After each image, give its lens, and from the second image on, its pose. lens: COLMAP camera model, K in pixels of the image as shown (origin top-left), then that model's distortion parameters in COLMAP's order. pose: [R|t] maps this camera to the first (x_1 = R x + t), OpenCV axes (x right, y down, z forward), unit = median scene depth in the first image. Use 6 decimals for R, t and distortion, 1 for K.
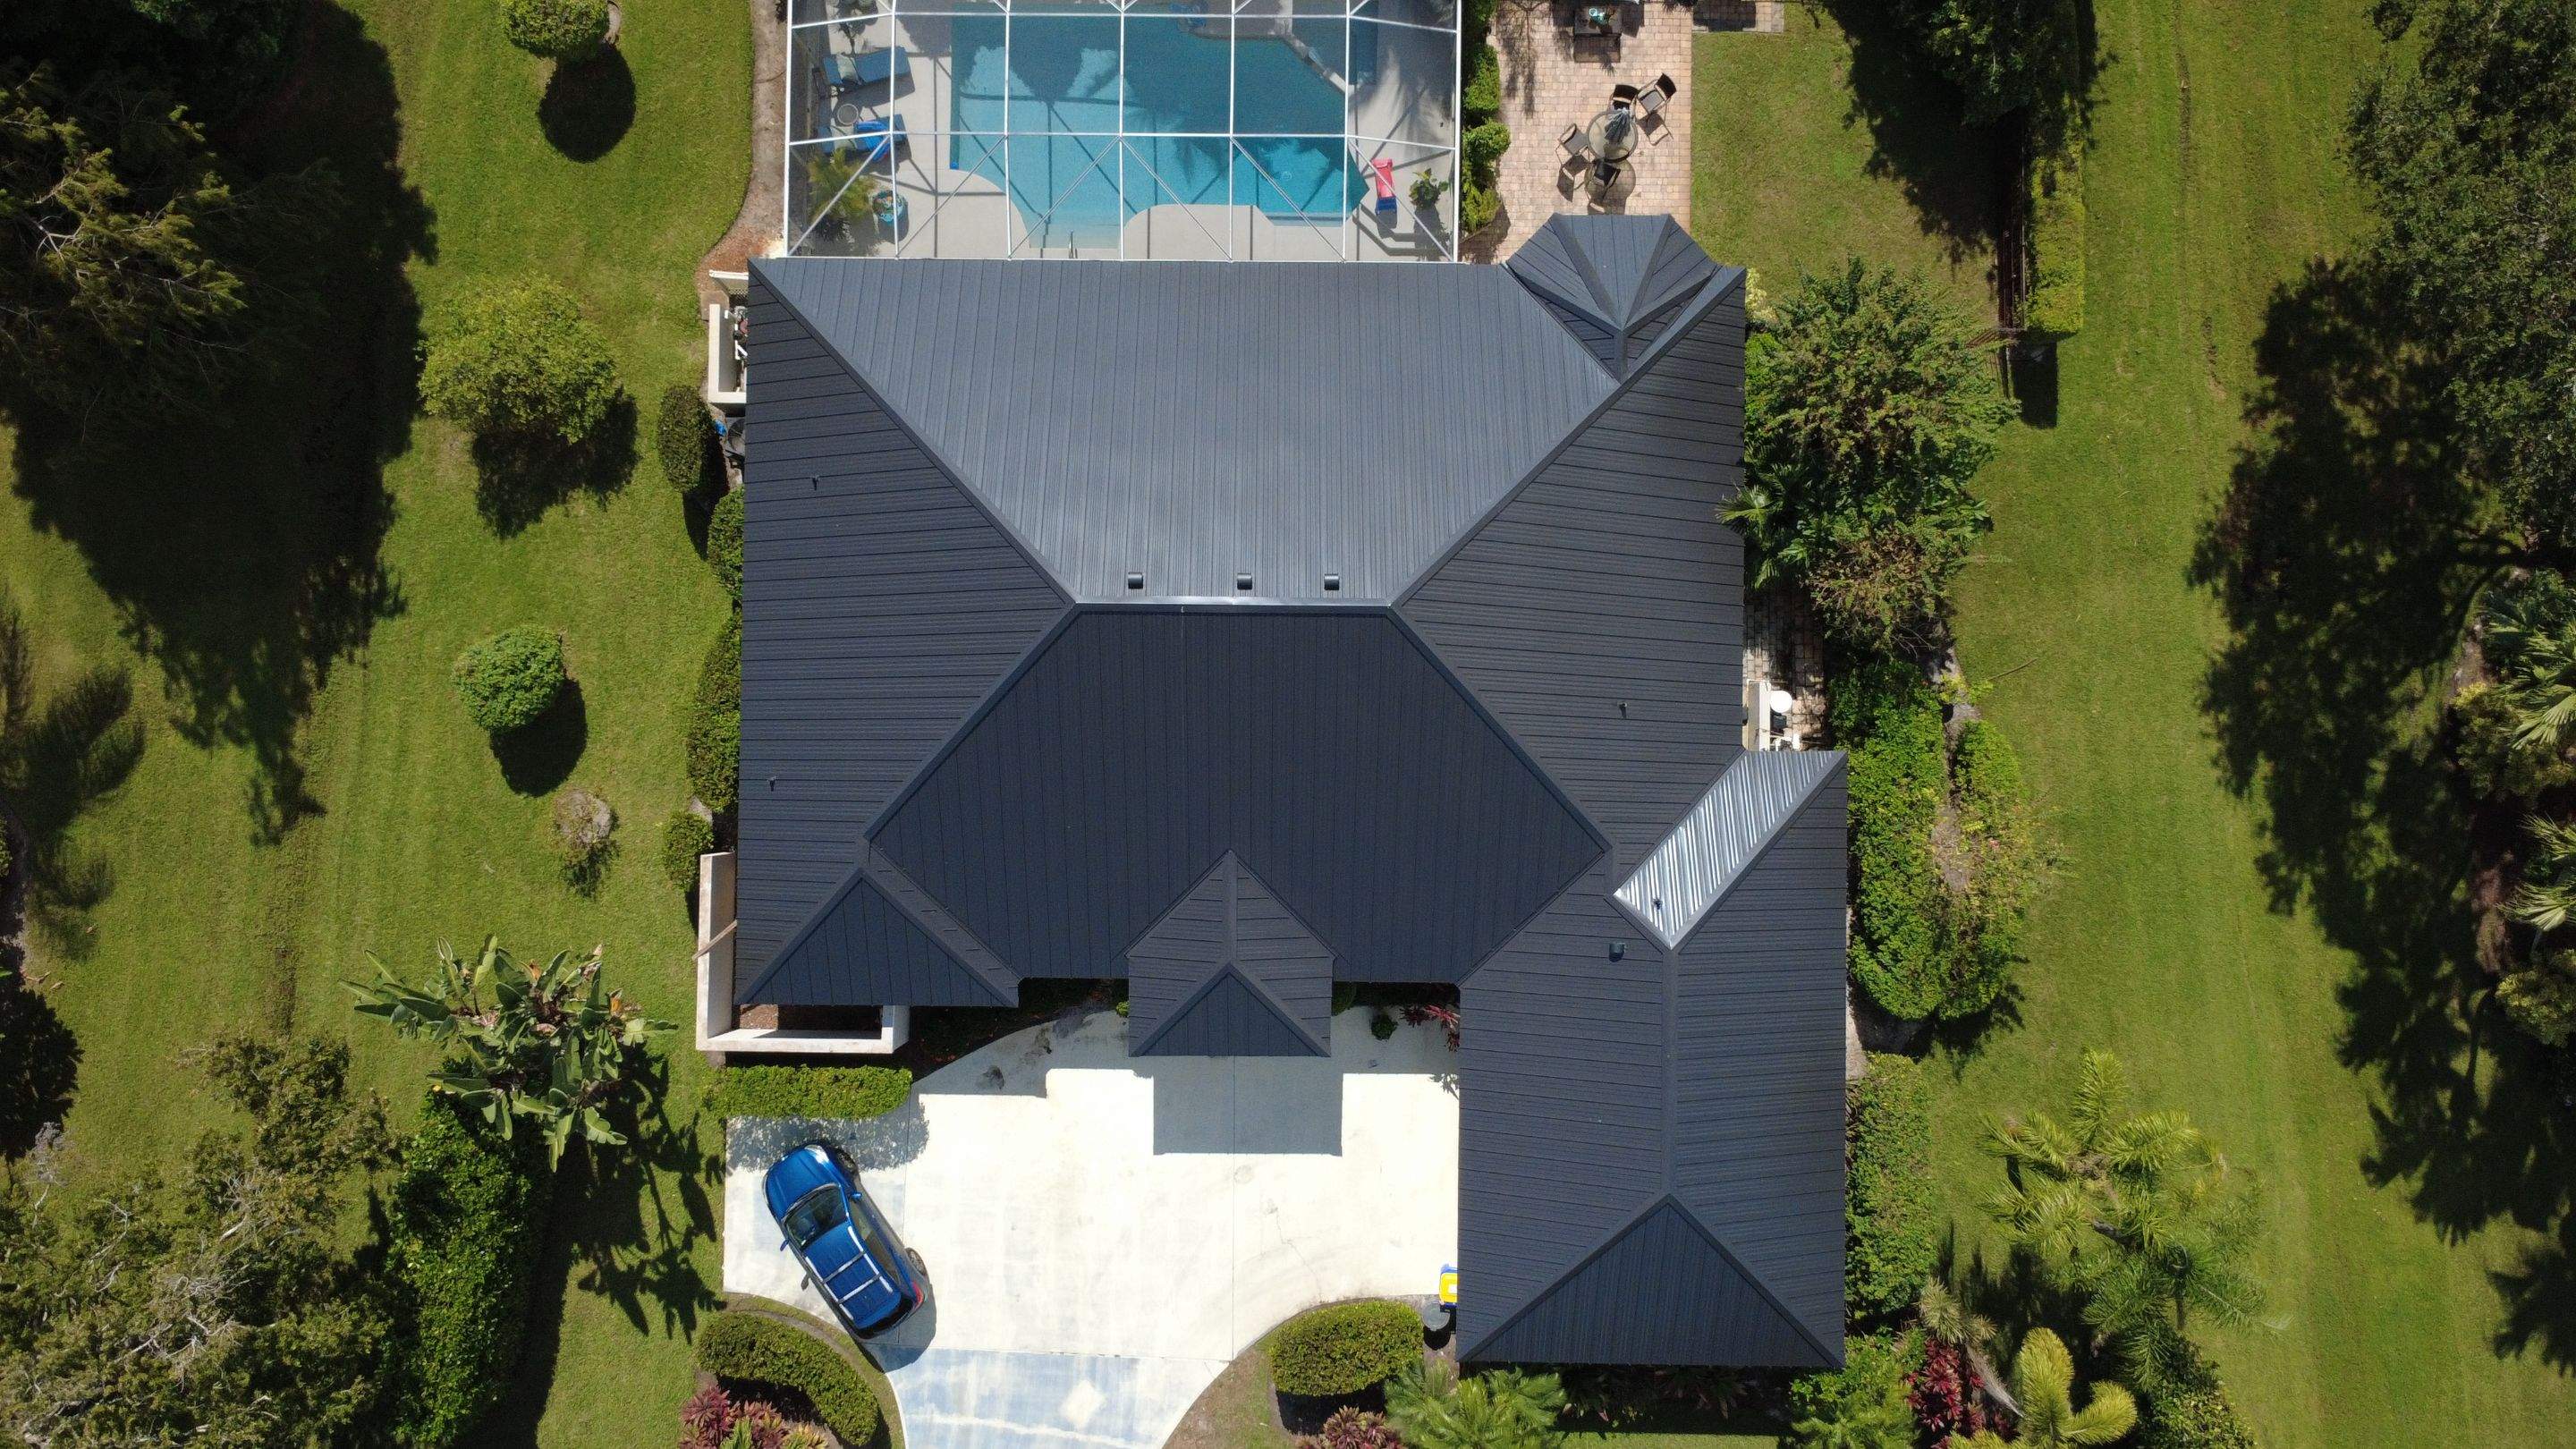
lens RADIAL K [[1890.0, 0, 1301.0], [0, 1890.0, 716.8], [0, 0, 1]] dist [-0.002529, -0.004990]
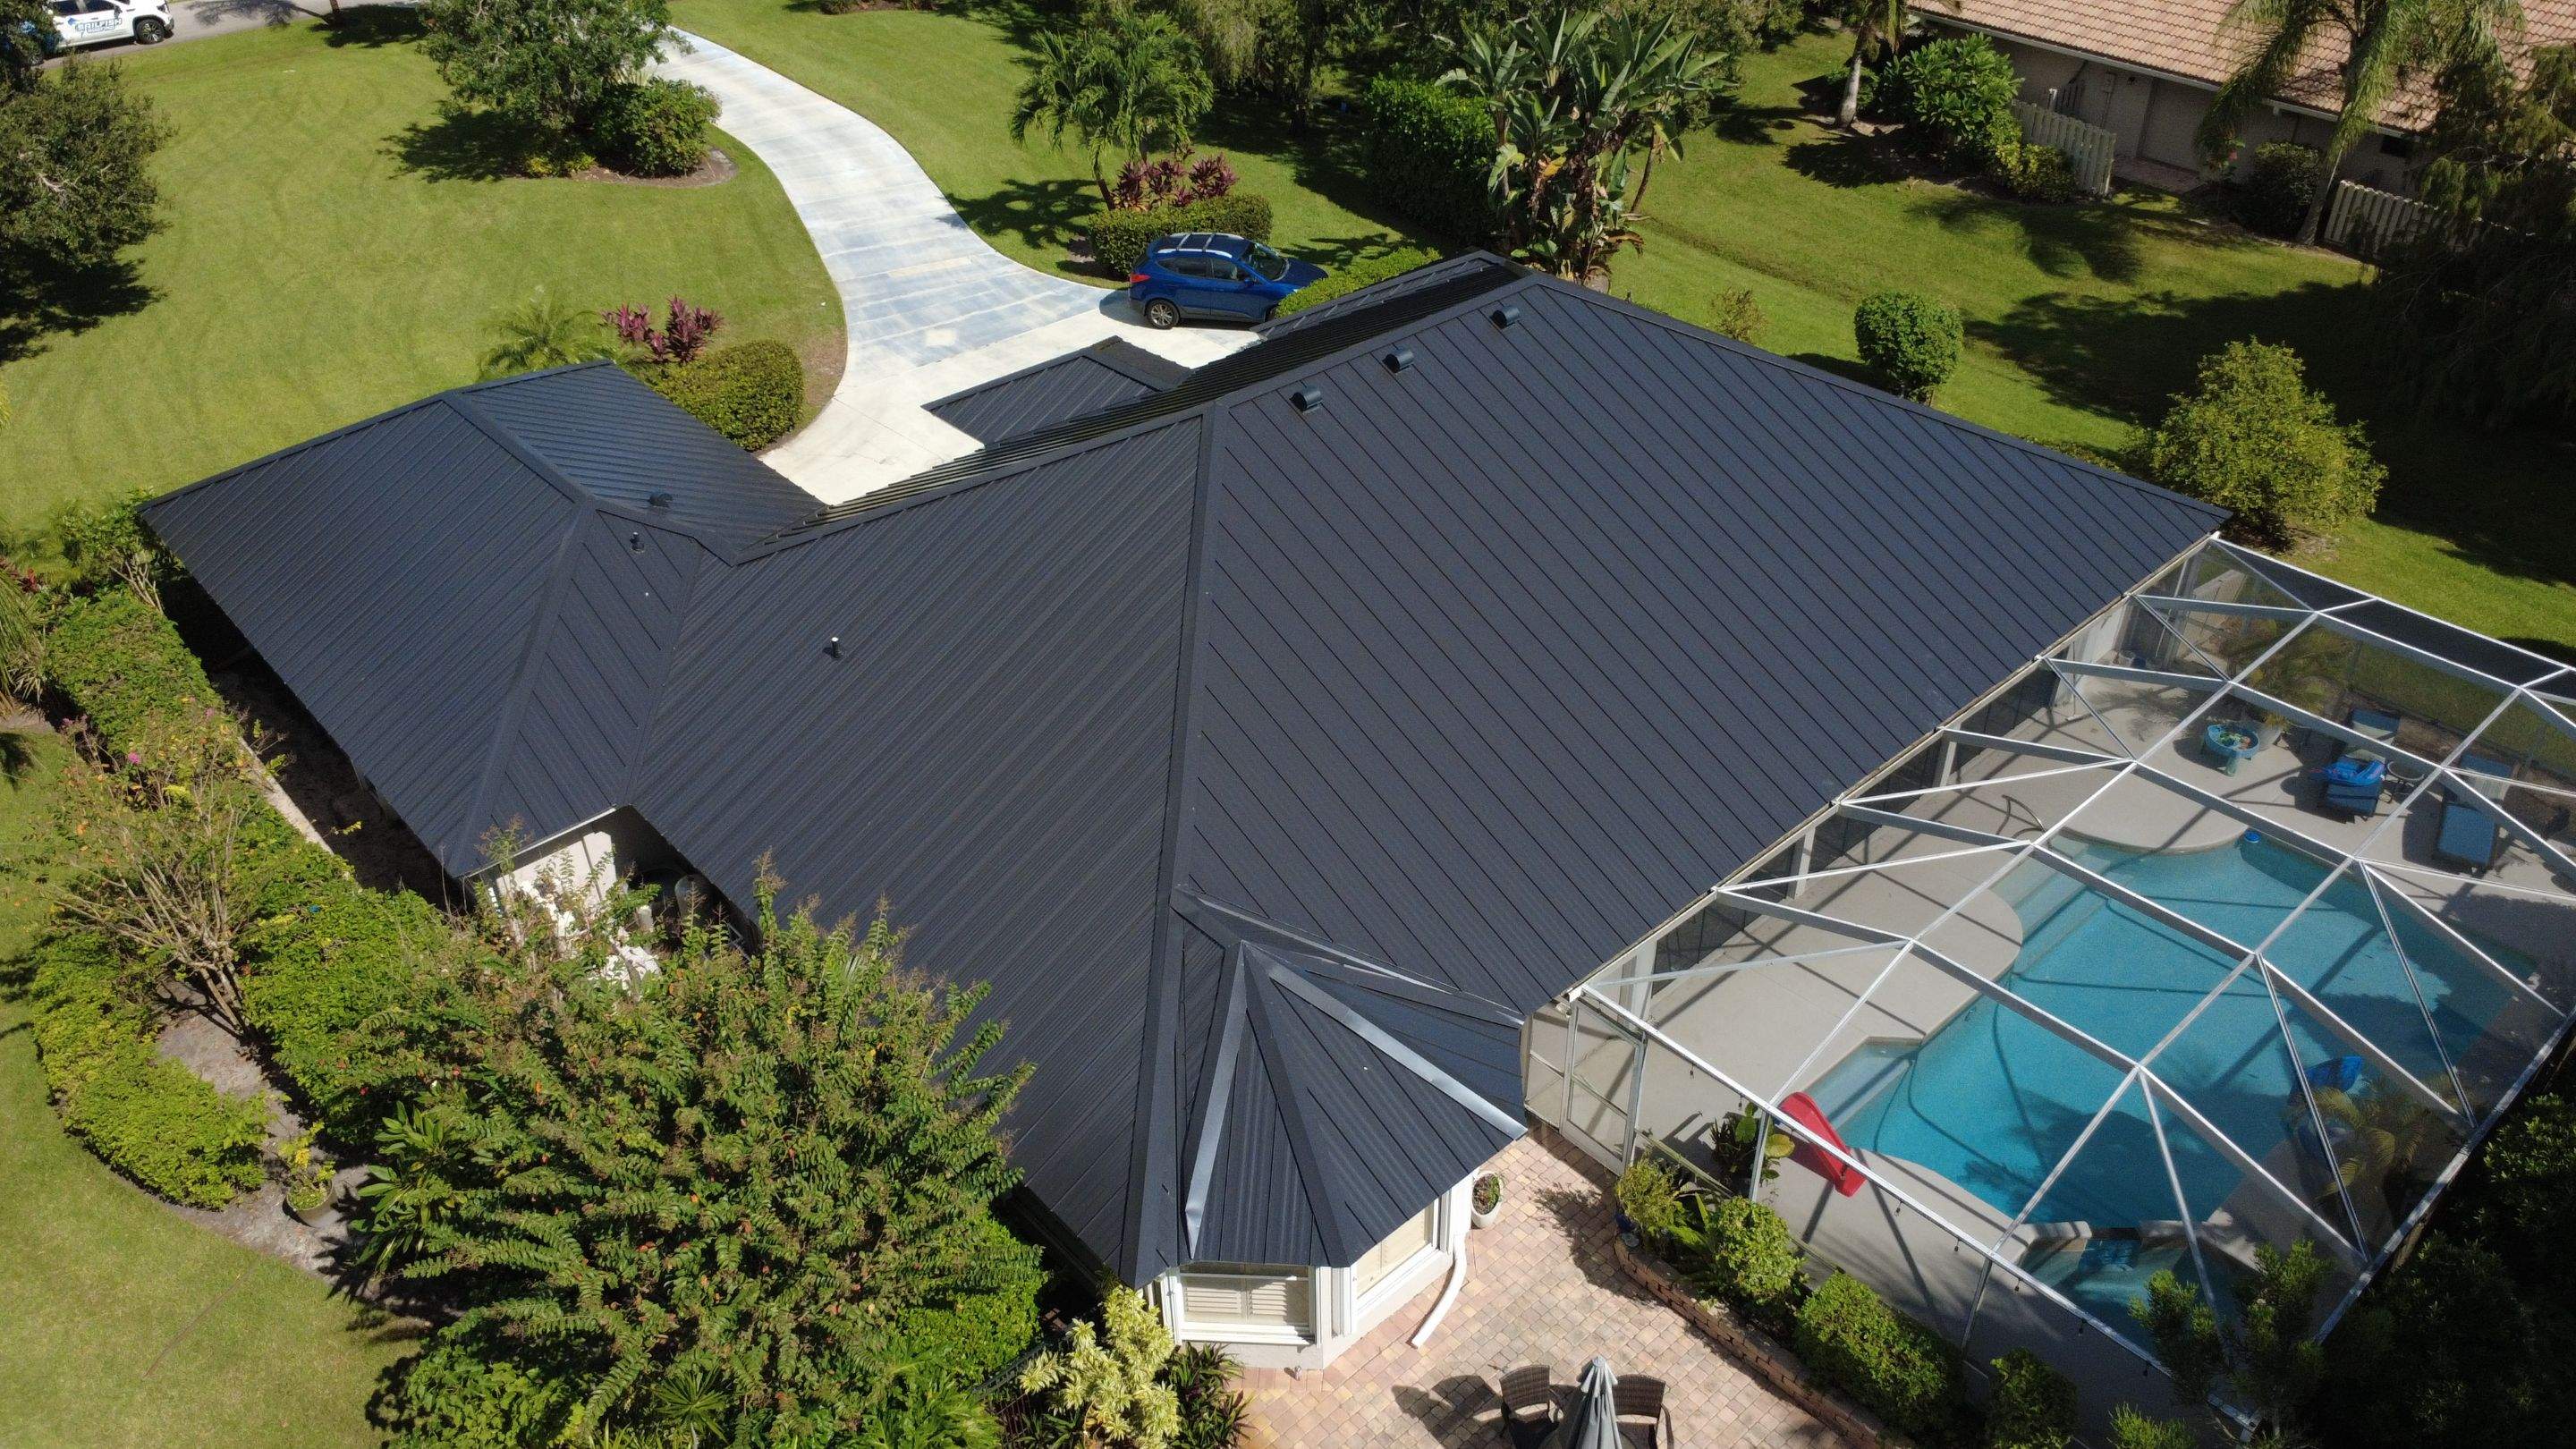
lens RADIAL K [[1890.0, 0, 1280.9], [0, 1890.0, 737.9], [0, 0, 1]] dist [-0.002529, -0.004990]
pose [[-0.736161, 0.406137, -0.541406, 0.373422], [-0.675568, -0.392567, 0.624099, -0.455805], [0.040931, 0.825194, 0.563365, 0.623299]]
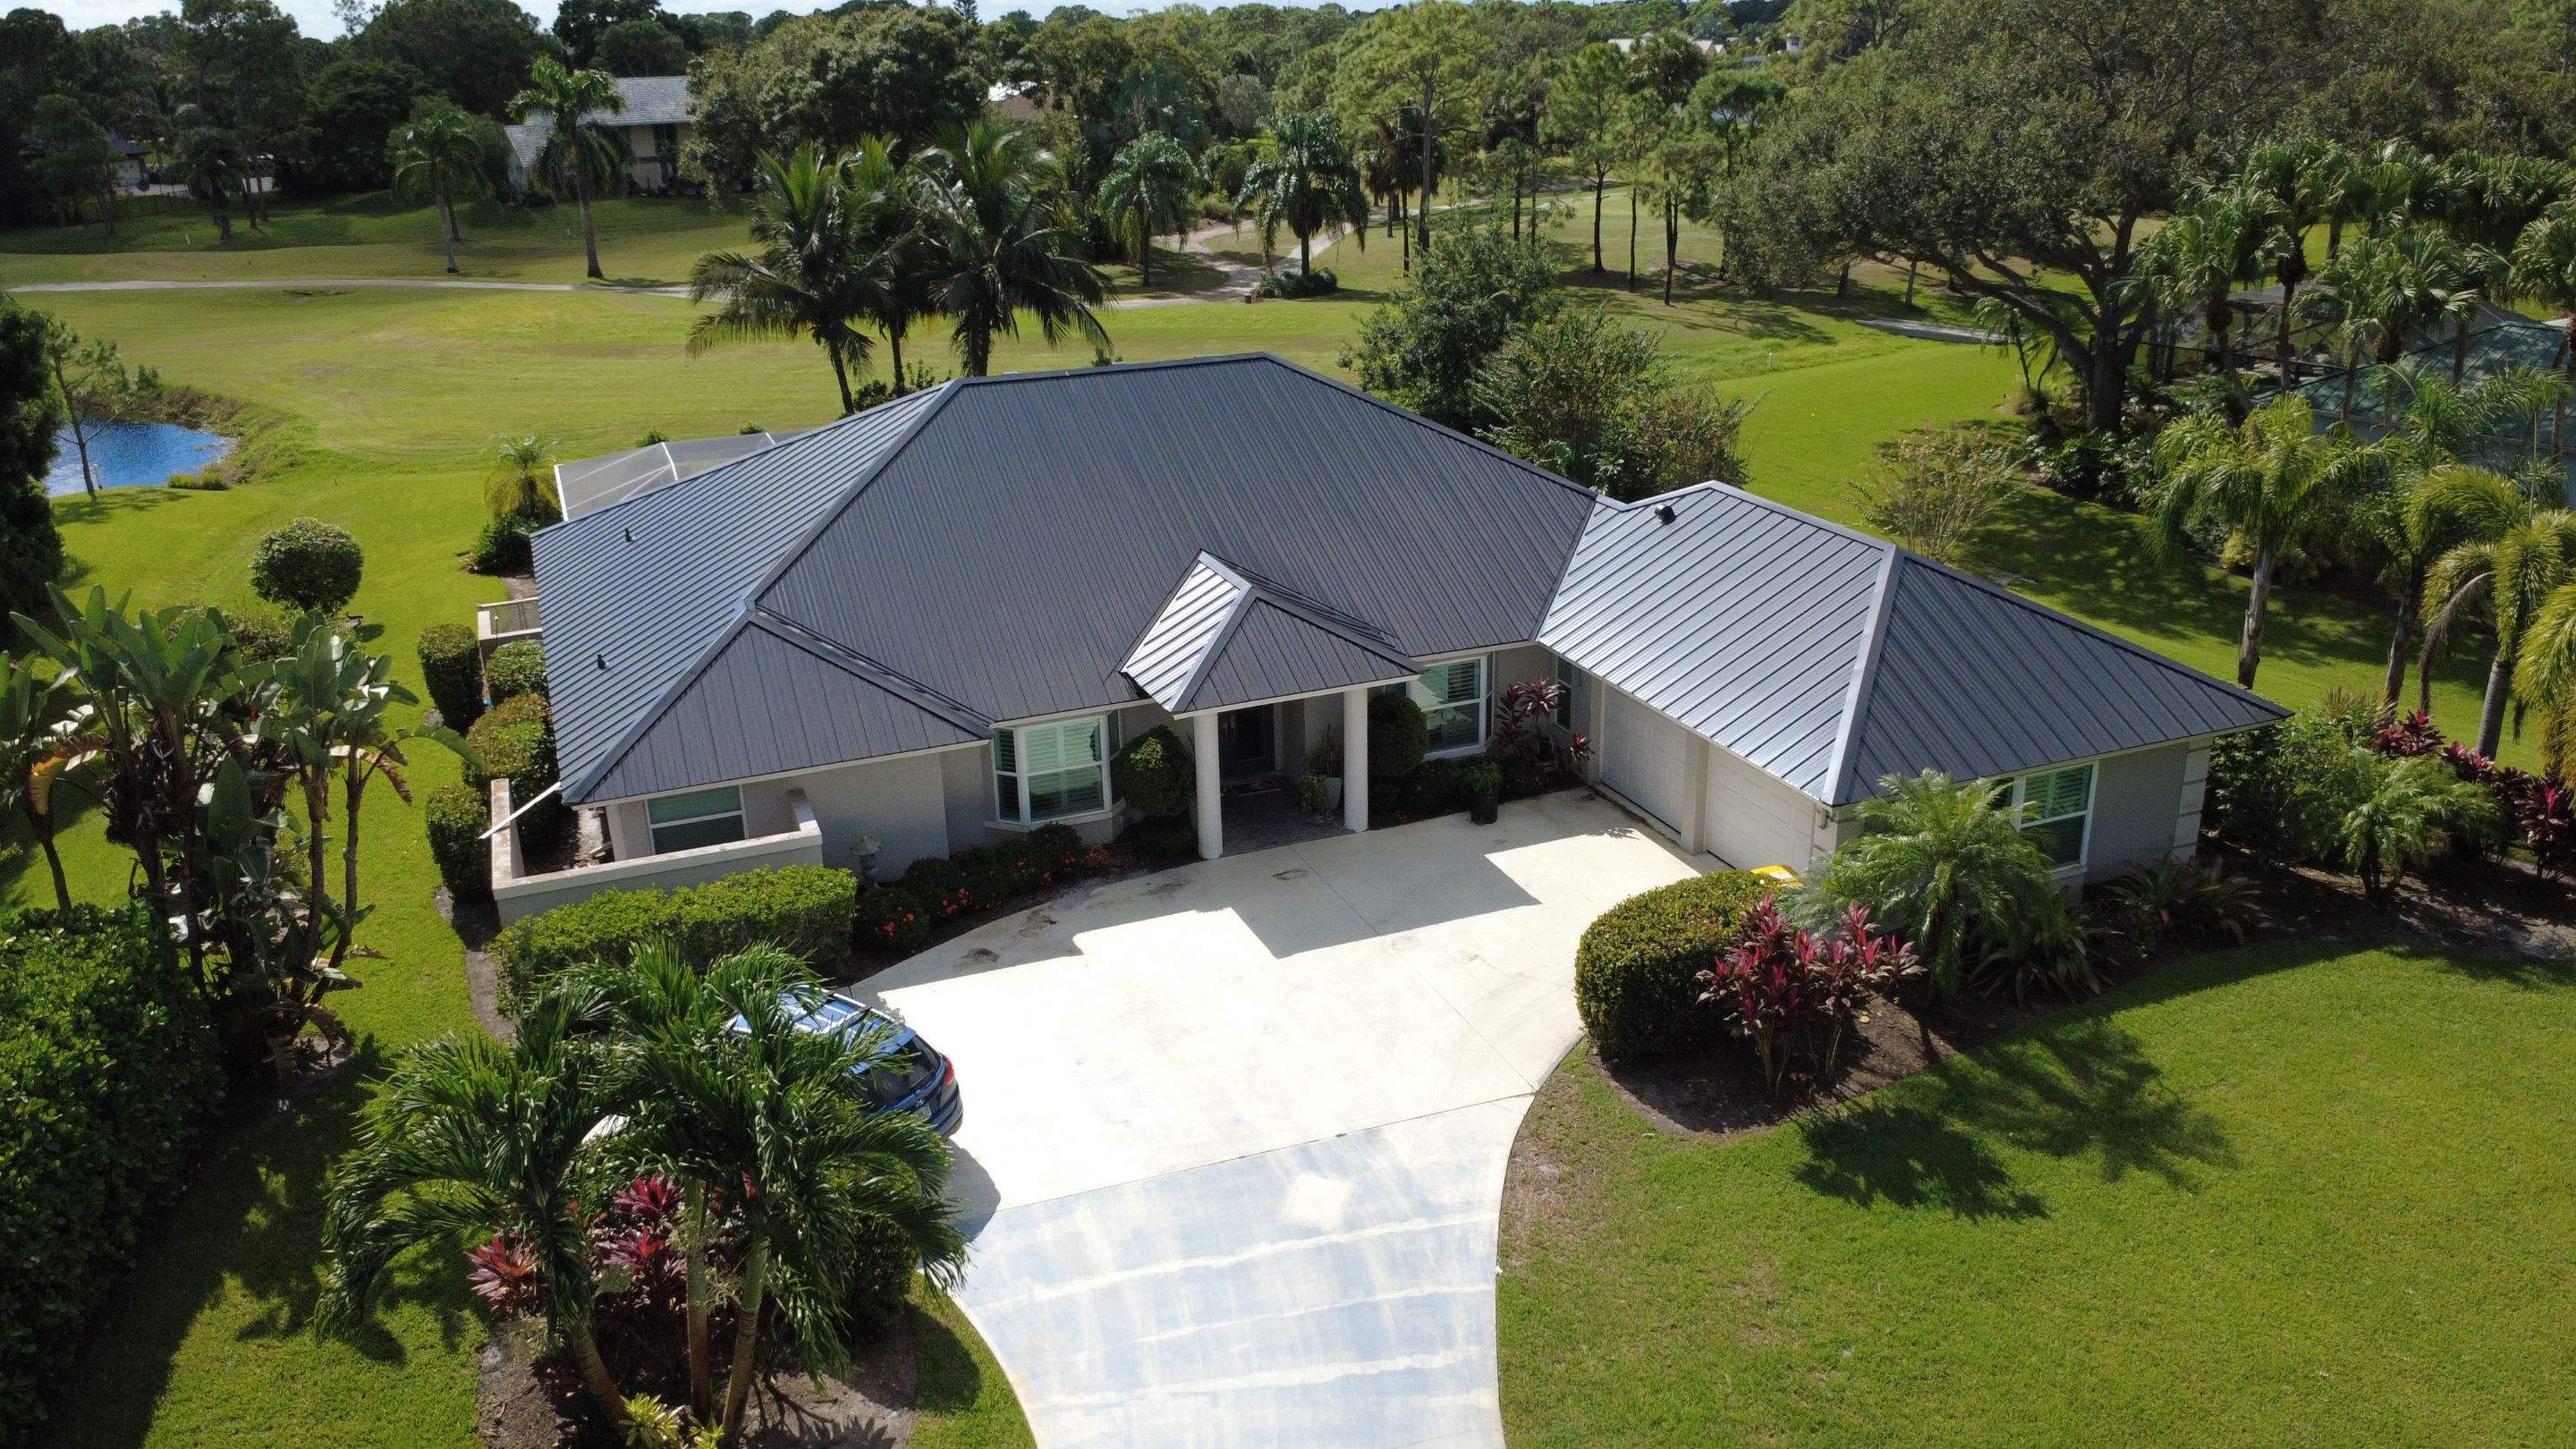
lens RADIAL K [[1890.0, 0, 1285.9], [0, 1890.0, 730.7], [0, 0, 1]] dist [-0.002529, -0.004990]
pose [[0.921419, -0.157091, 0.355400, -0.281360], [0.388327, 0.339938, -0.856530, 0.745779], [0.013739, 0.927235, 0.374229, 0.697938]]
